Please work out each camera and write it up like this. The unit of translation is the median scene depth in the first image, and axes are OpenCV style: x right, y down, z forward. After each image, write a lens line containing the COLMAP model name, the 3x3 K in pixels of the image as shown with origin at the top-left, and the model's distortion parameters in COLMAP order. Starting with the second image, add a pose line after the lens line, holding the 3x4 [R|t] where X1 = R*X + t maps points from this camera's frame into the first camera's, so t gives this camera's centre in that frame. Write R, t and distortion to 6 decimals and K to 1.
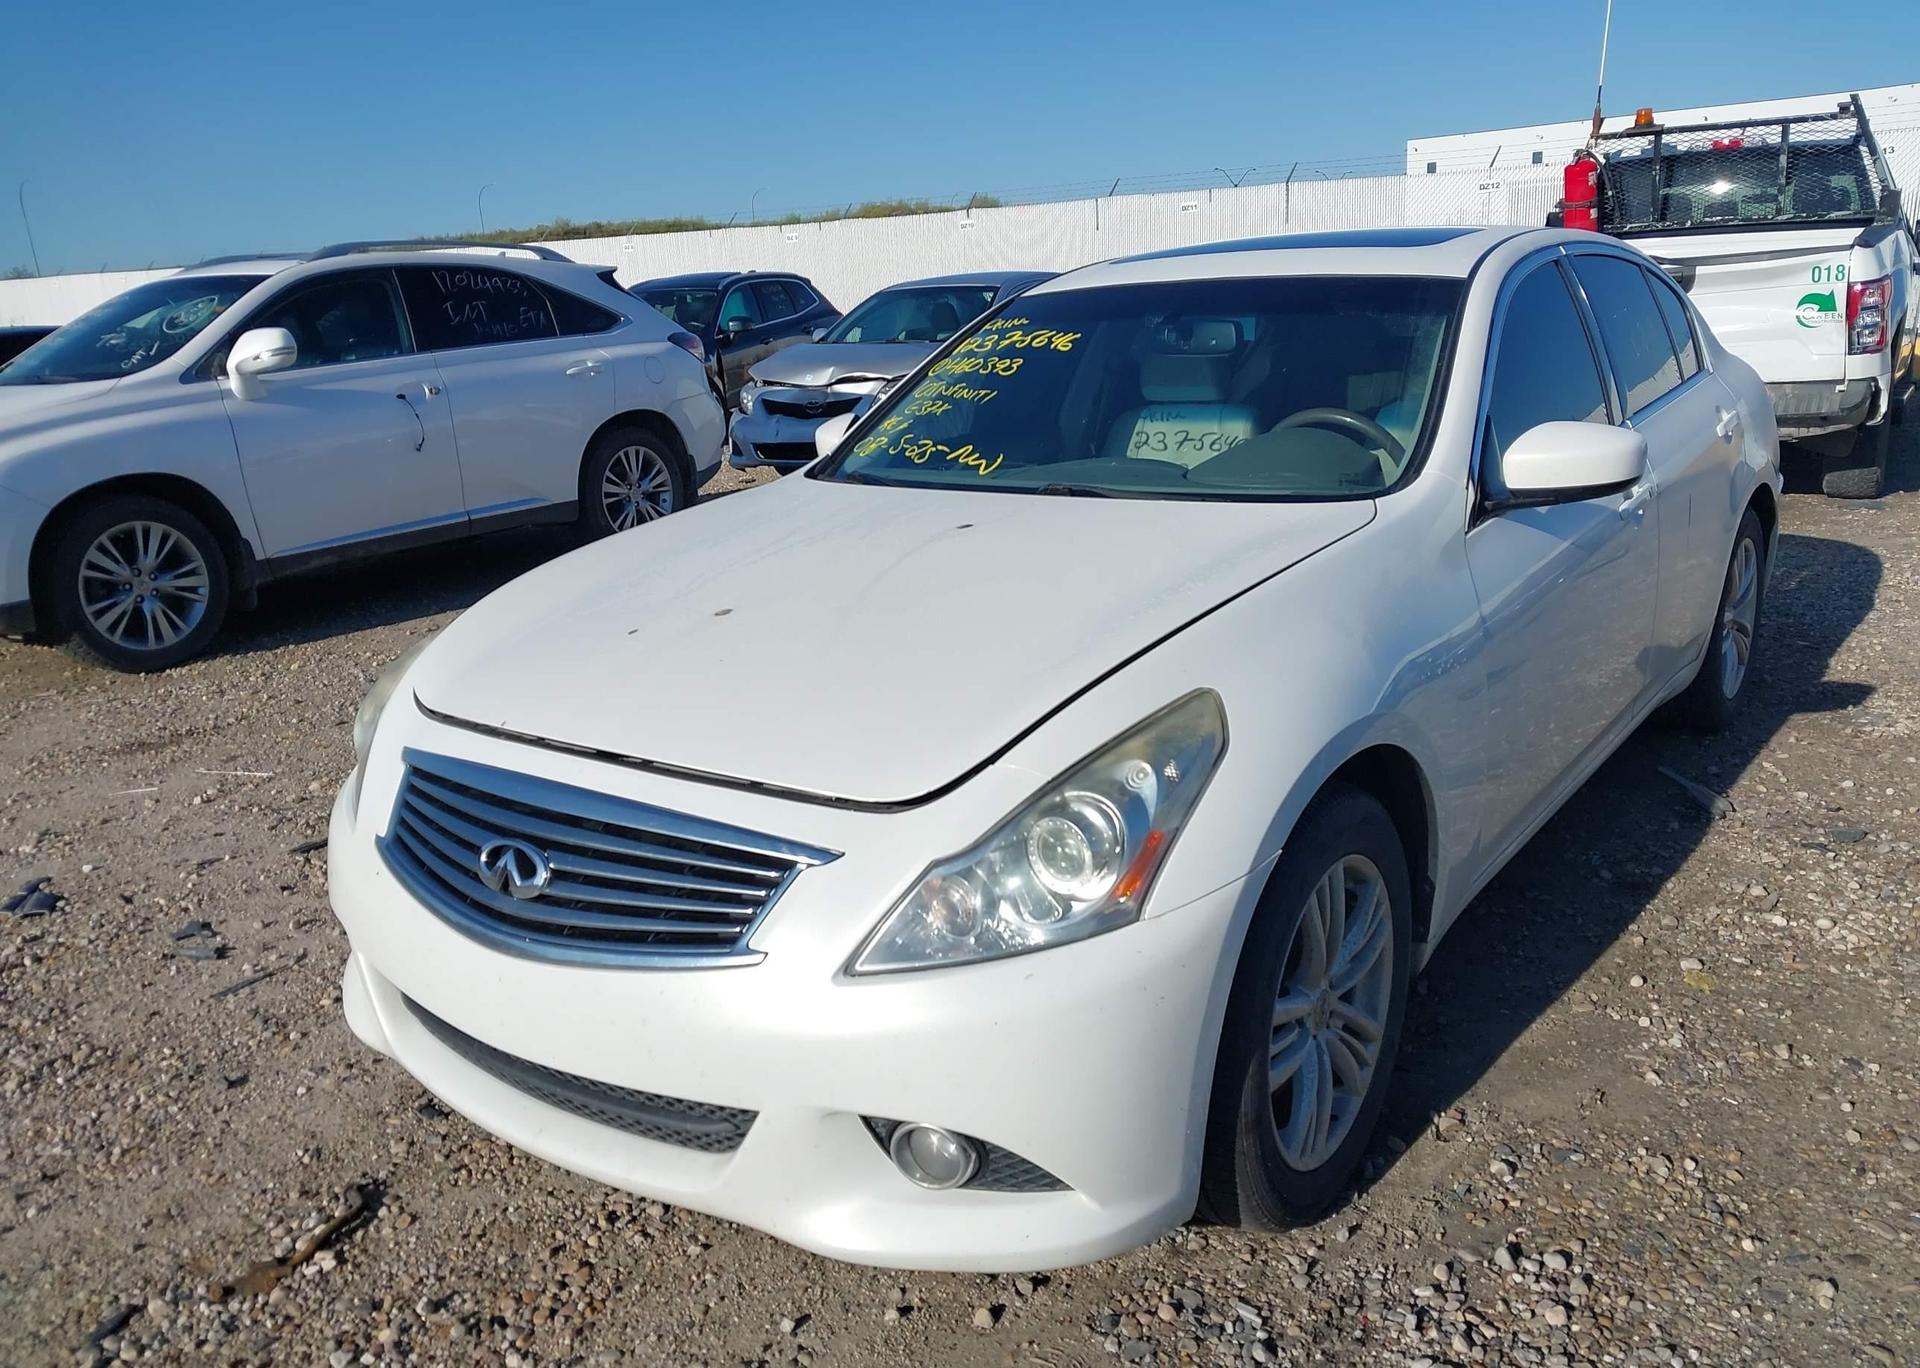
lens RADIAL K [[1513.8, 0, 962.0], [0, 1513.8, 677.2], [0, 0, 1]] dist [0.042160, -0.052357]
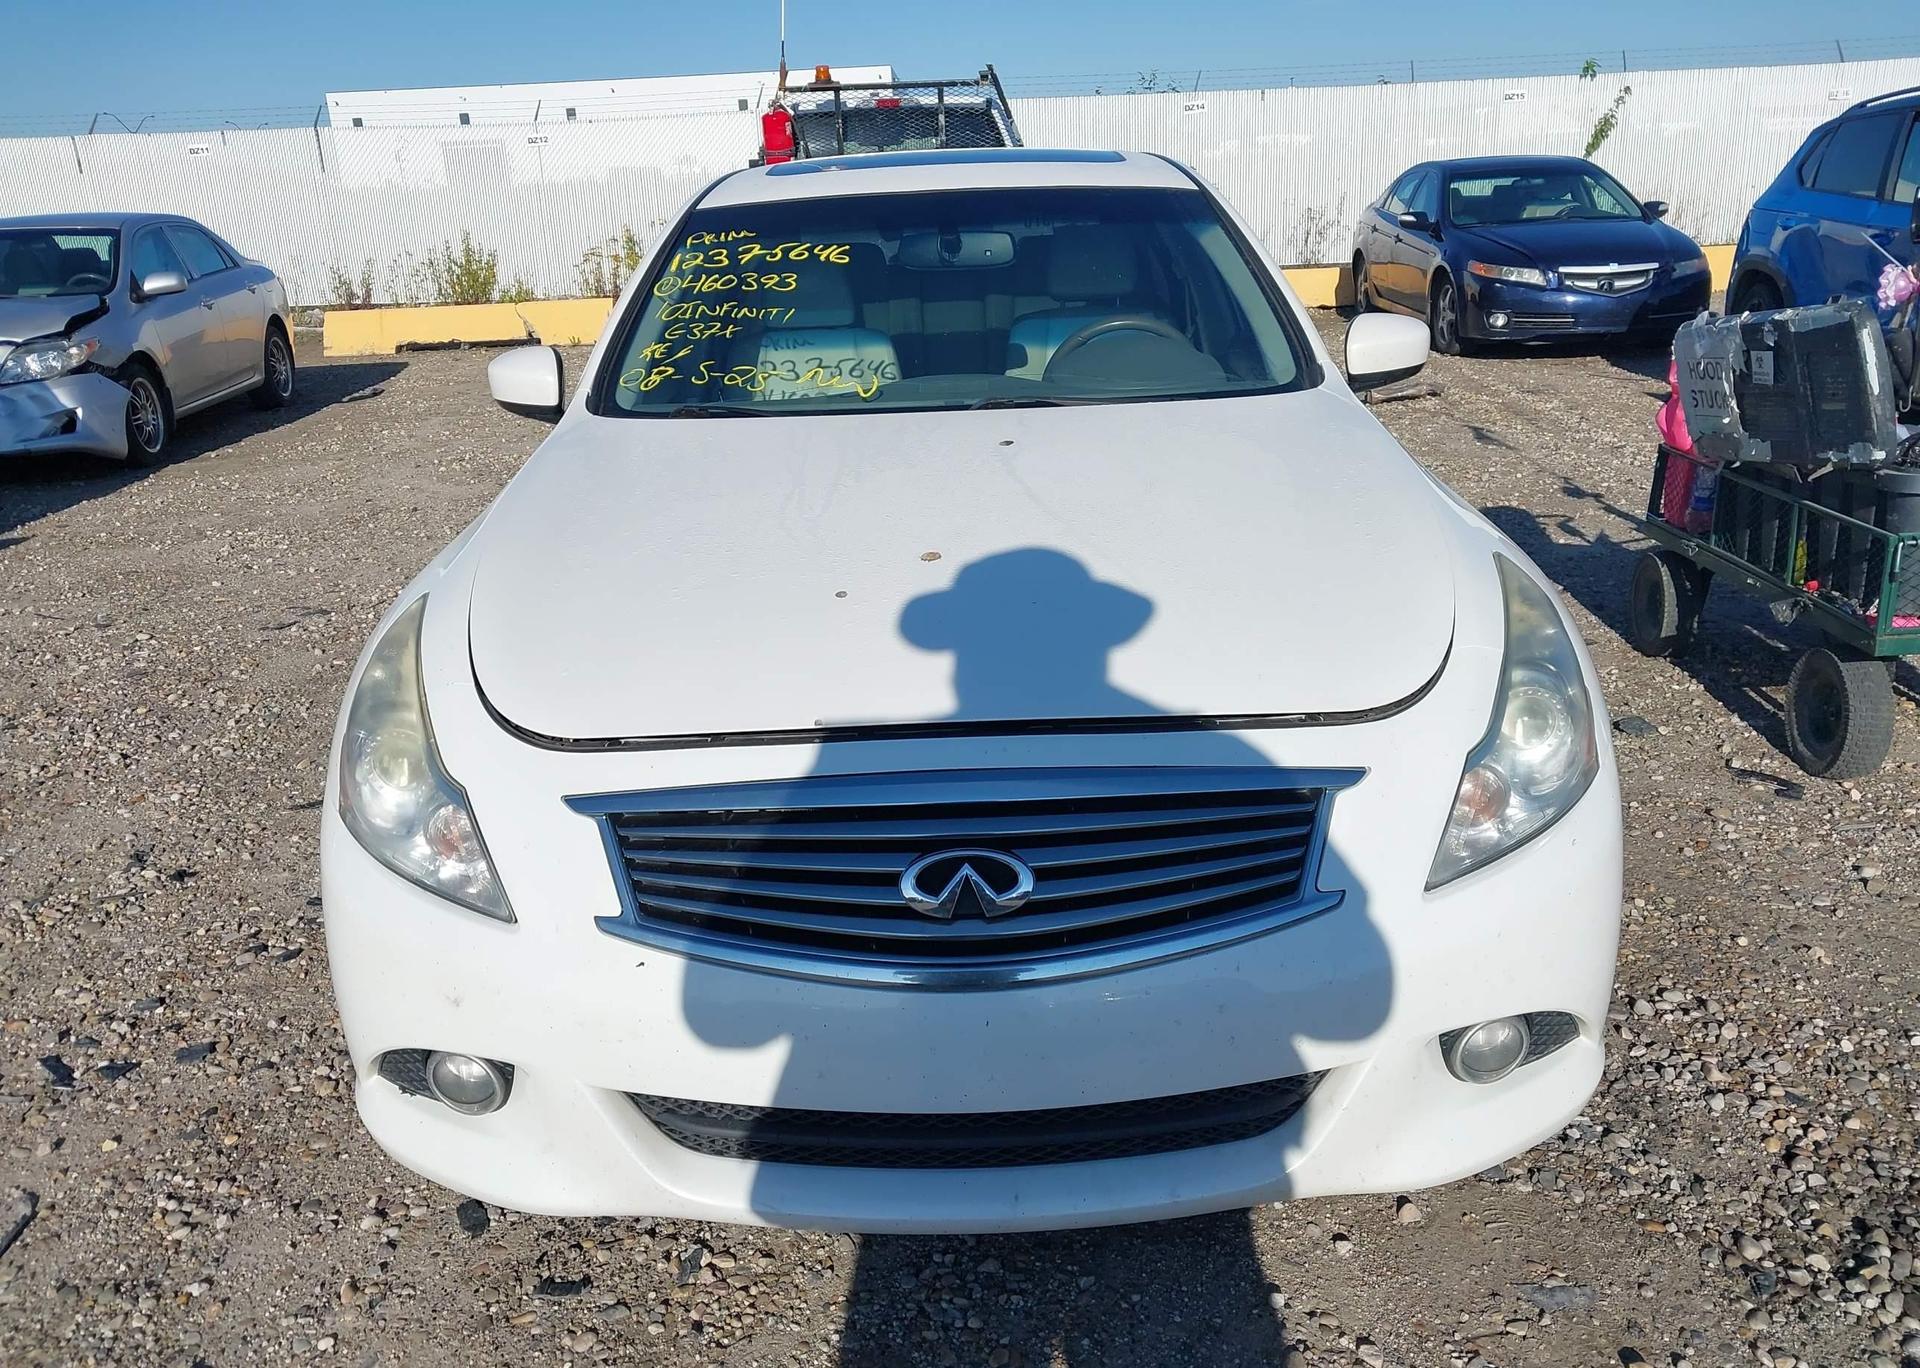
lens RADIAL K [[1513.8, 0, 956.3], [0, 1513.8, 683.6], [0, 0, 1]] dist [0.042160, -0.052357]
pose [[0.798653, -0.167807, 0.577923, -0.242477], [0.152111, 0.985443, 0.075928, -0.012840], [-0.582251, 0.027269, 0.812552, 0.116562]]
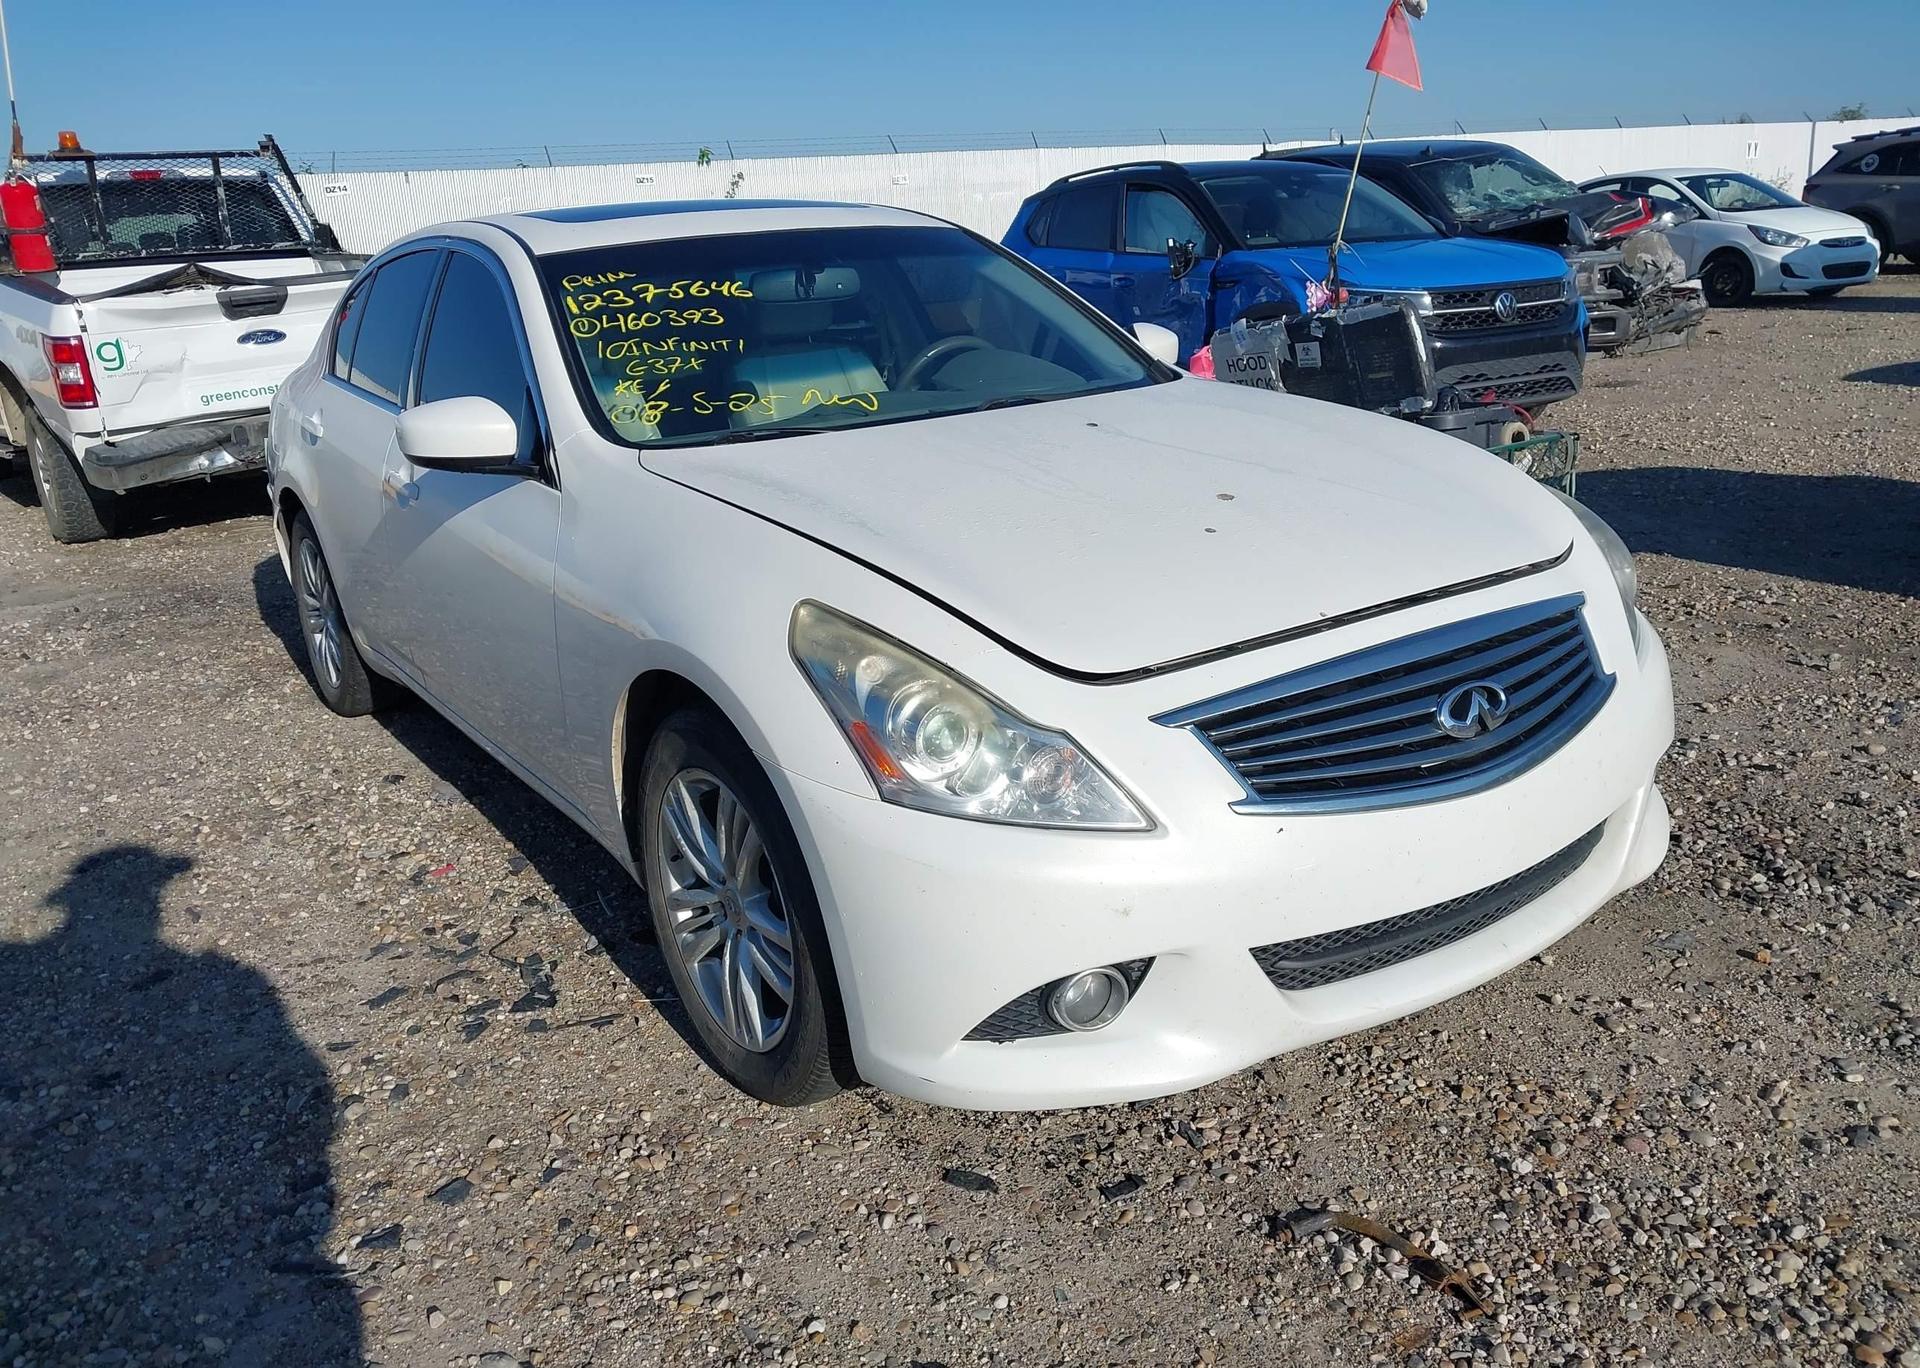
lens RADIAL K [[1513.8, 0, 948.6], [0, 1513.8, 691.8], [0, 0, 1]] dist [0.042160, -0.052357]
pose [[0.335113, -0.248419, 0.908838, -0.445691], [0.284262, 0.946322, 0.153850, -0.048607], [-0.898273, 0.206791, 0.387741, 0.301445]]
